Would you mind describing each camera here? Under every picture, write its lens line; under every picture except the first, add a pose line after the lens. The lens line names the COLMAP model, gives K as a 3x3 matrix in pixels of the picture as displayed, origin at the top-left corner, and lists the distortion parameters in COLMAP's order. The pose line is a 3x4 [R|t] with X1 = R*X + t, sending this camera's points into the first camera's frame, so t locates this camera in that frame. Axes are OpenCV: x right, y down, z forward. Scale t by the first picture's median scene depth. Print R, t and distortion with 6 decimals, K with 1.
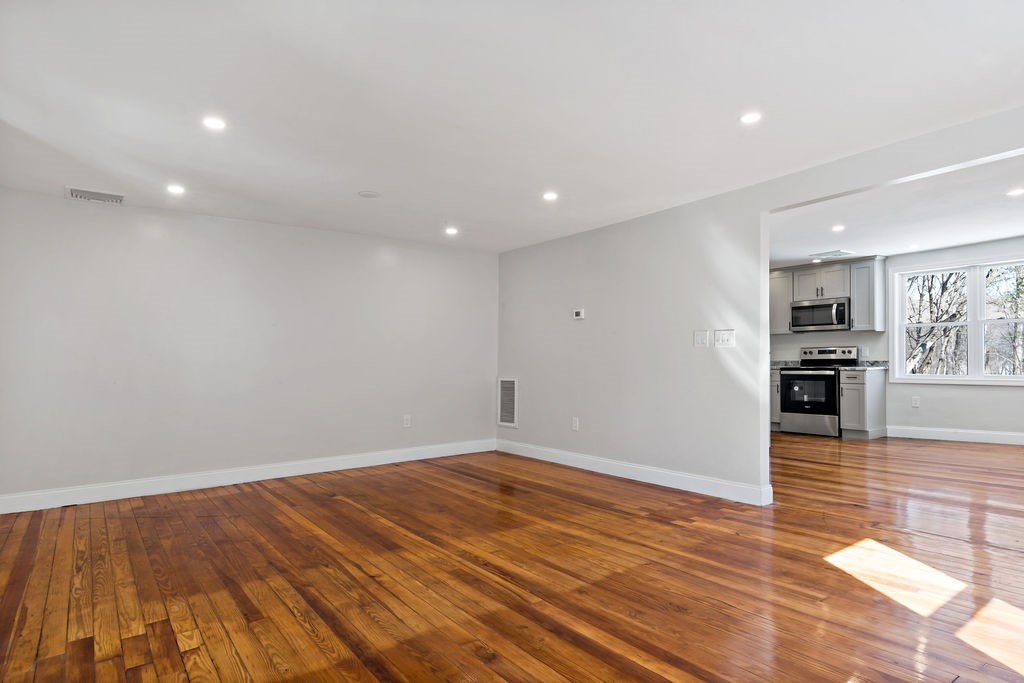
lens RADIAL K [[583.6, 0, 491.3], [0, 583.6, 362.4], [0, 0, 1]] dist [0.000115, -0.000467]
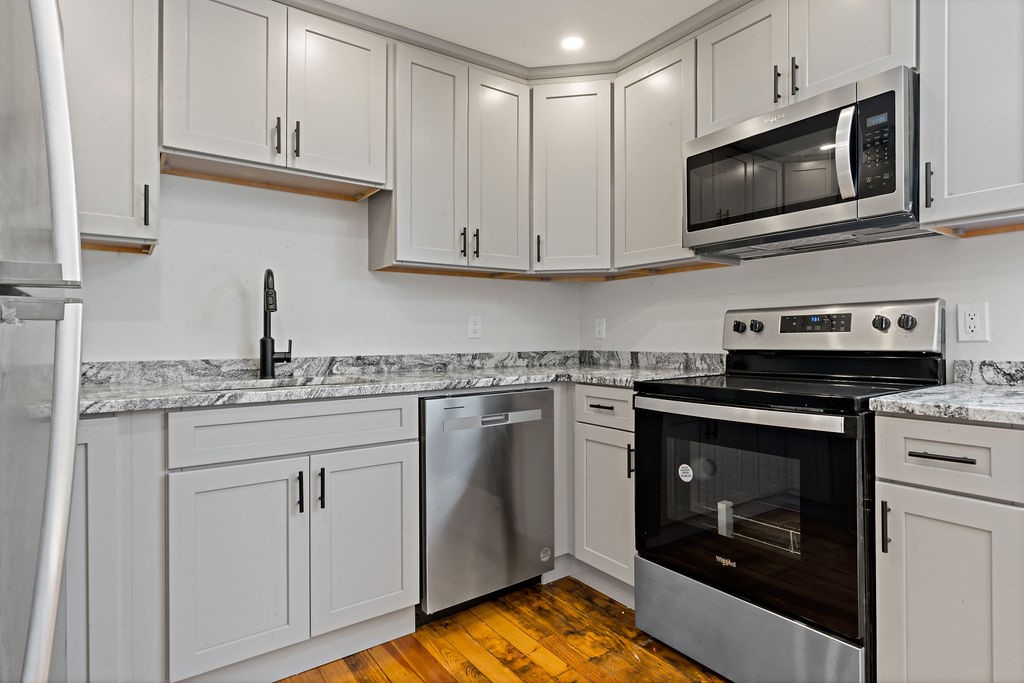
lens RADIAL K [[555.1, 0, 516.9], [0, 555.1, 341.7], [0, 0, 1]] dist [-0.002111, -0.000392]
pose [[0.999908, 0.005829, 0.012274, 0.465371], [-0.005780, 0.999975, -0.004007, -0.008469], [-0.012297, 0.003936, 0.999917, 0.798494]]
